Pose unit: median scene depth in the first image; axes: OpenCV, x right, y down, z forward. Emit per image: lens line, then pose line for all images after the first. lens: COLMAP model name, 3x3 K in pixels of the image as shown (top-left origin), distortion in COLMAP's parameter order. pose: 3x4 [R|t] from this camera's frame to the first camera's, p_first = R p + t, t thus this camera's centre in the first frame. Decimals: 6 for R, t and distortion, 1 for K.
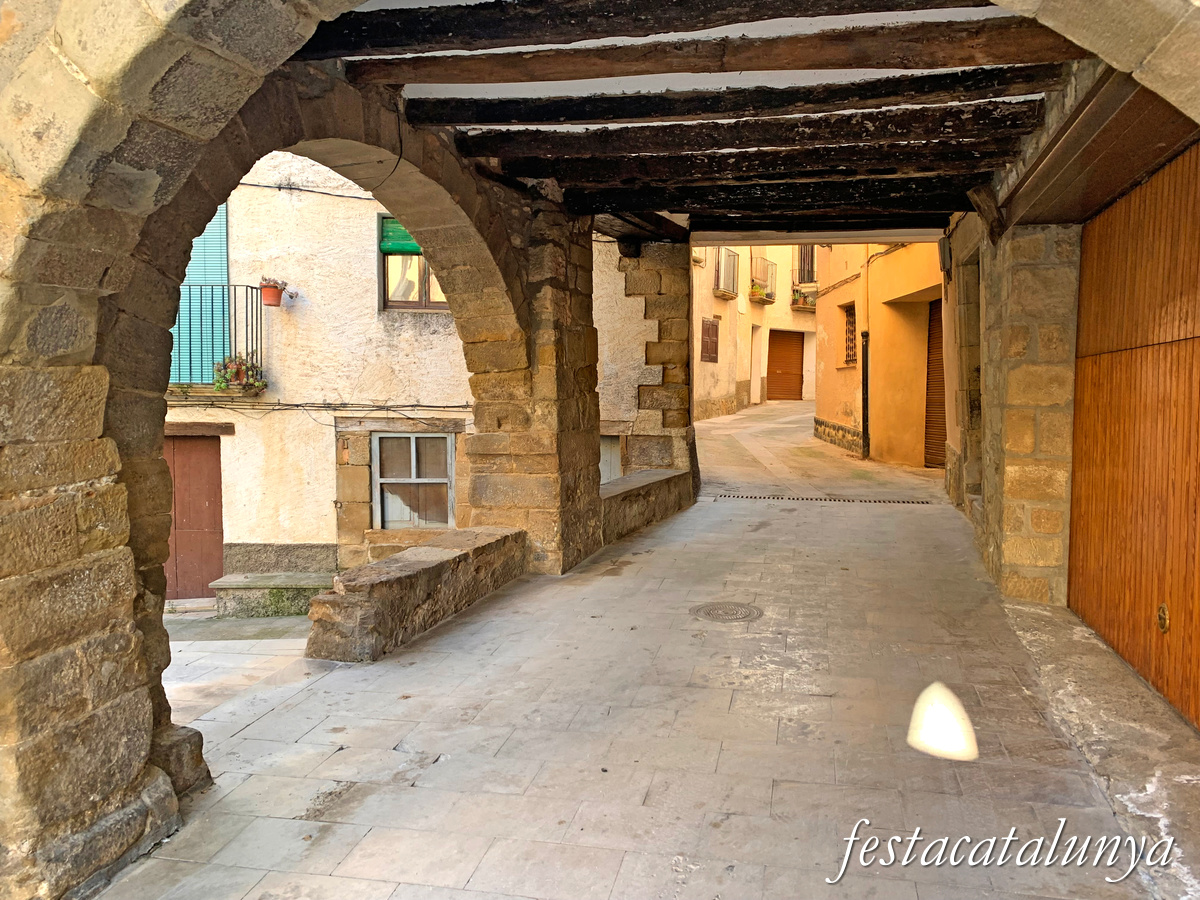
lens RADIAL K [[895.6, 0, 621.3], [0, 895.6, 450.7], [0, 0, 1]] dist [-0.004008, -0.001637]
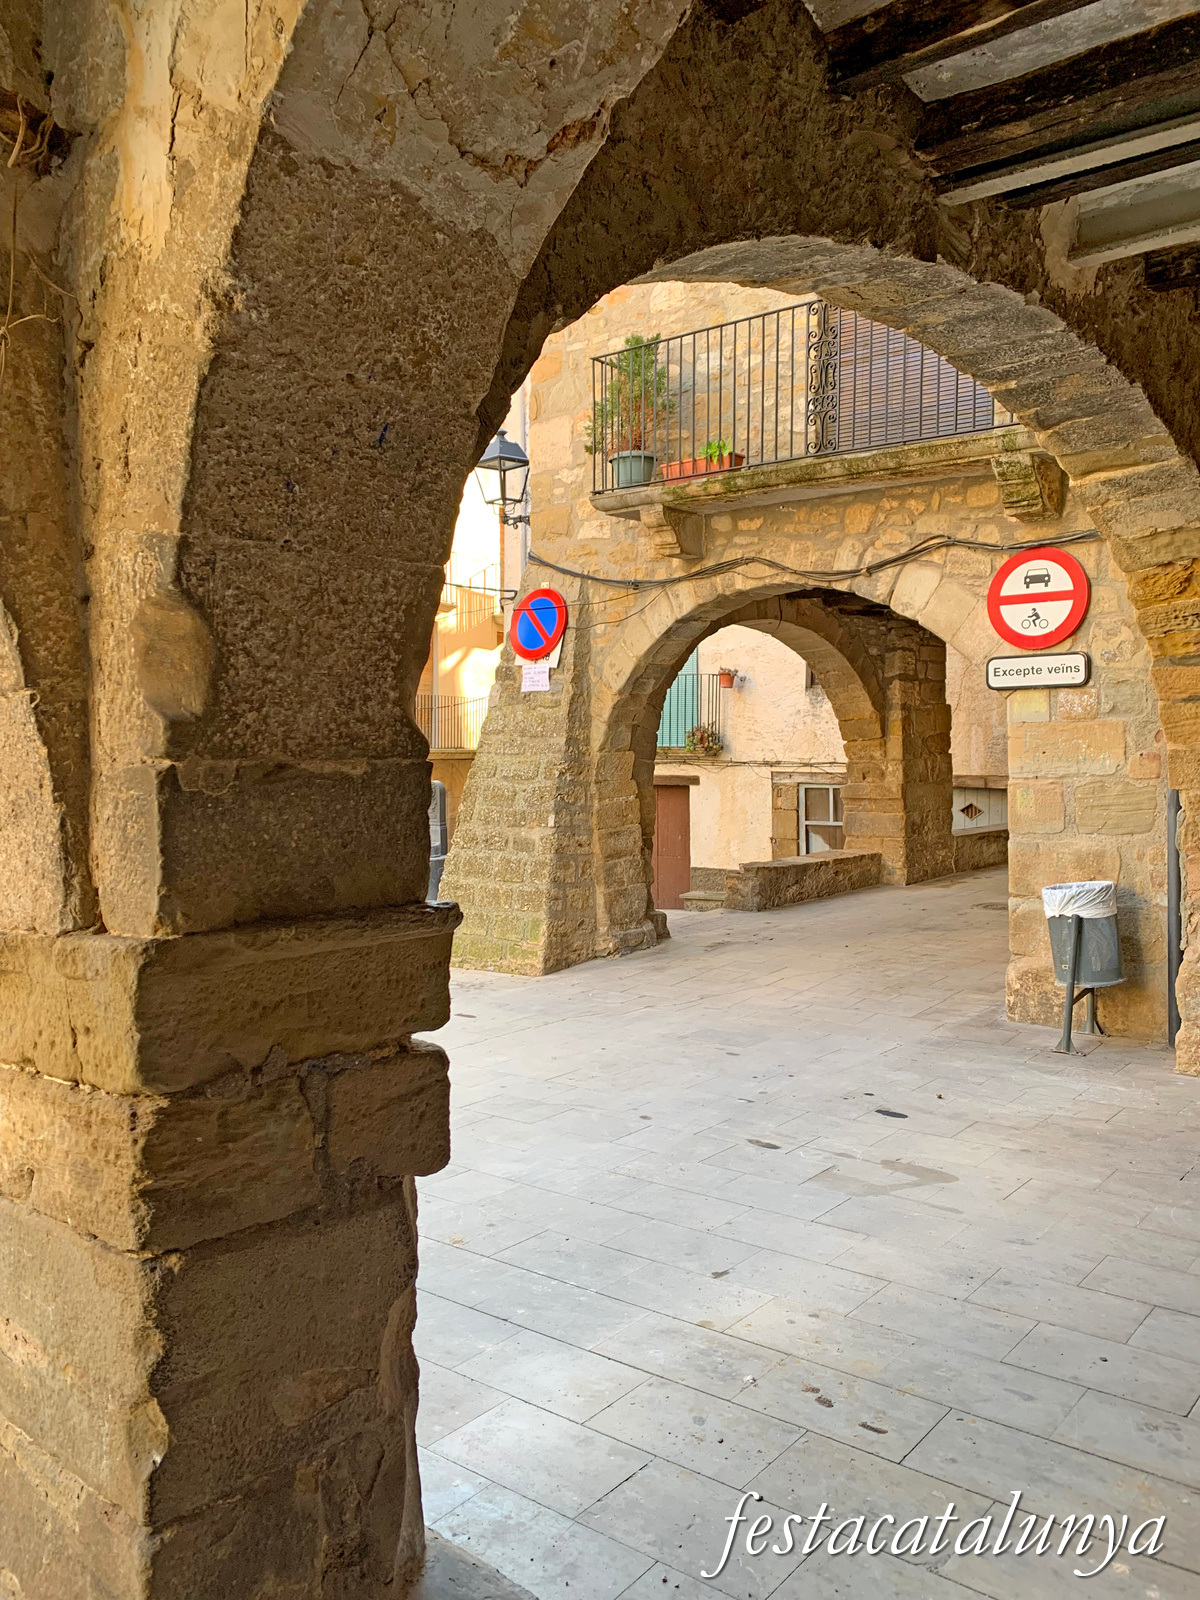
lens RADIAL K [[1229.0, 0, 598.4], [0, 1229.0, 772.5], [0, 0, 1]] dist [0.000870, -0.000299]
pose [[0.870943, 0.003820, -0.491368, 0.334274], [-0.022321, 0.999245, -0.031795, 0.025195], [0.490876, 0.038659, 0.870371, -0.663361]]
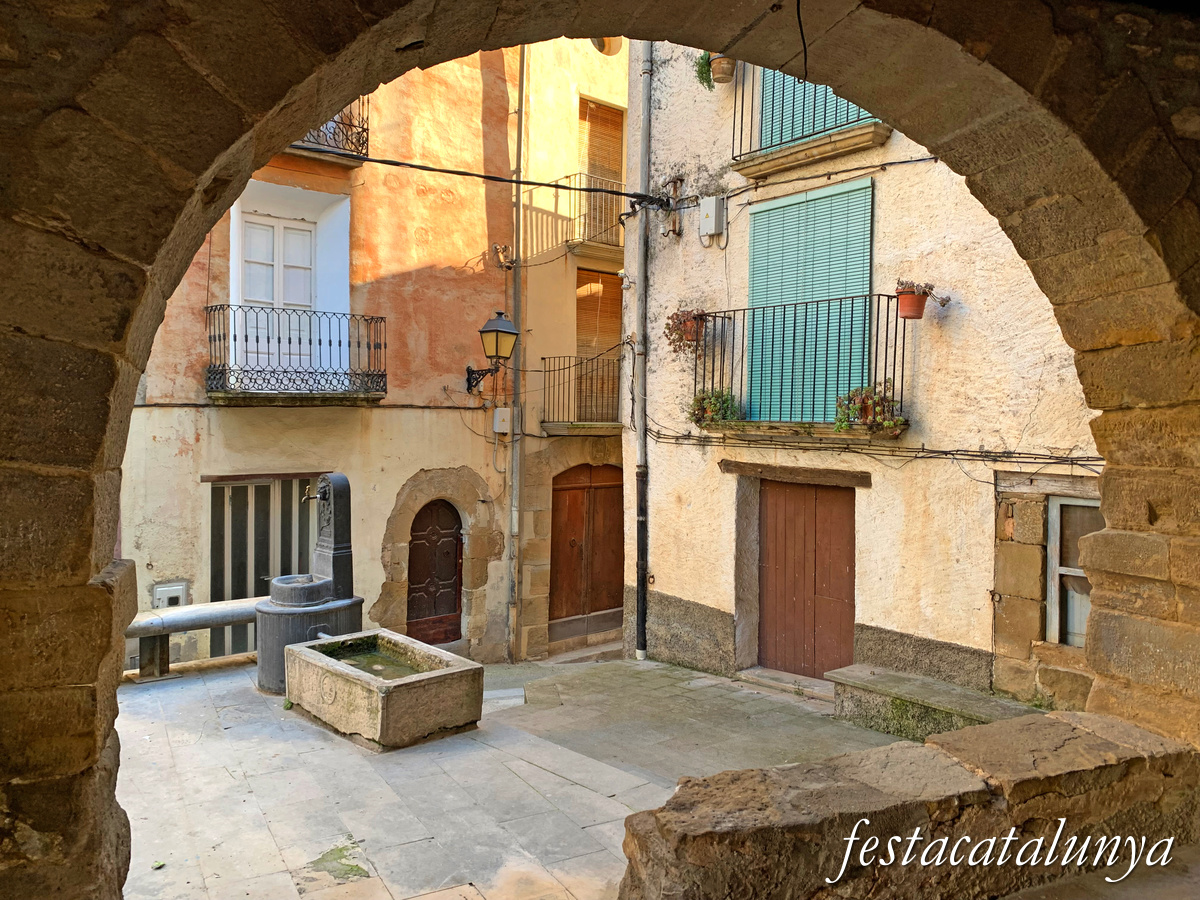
lens RADIAL K [[895.6, 0, 621.3], [0, 895.6, 450.7], [0, 0, 1]] dist [-0.004008, -0.001637]
pose [[0.615012, 0.029991, -0.787947, 0.049461], [-0.055489, 0.998445, -0.005307, -0.034093], [0.786563, 0.046986, 0.615720, 0.350411]]
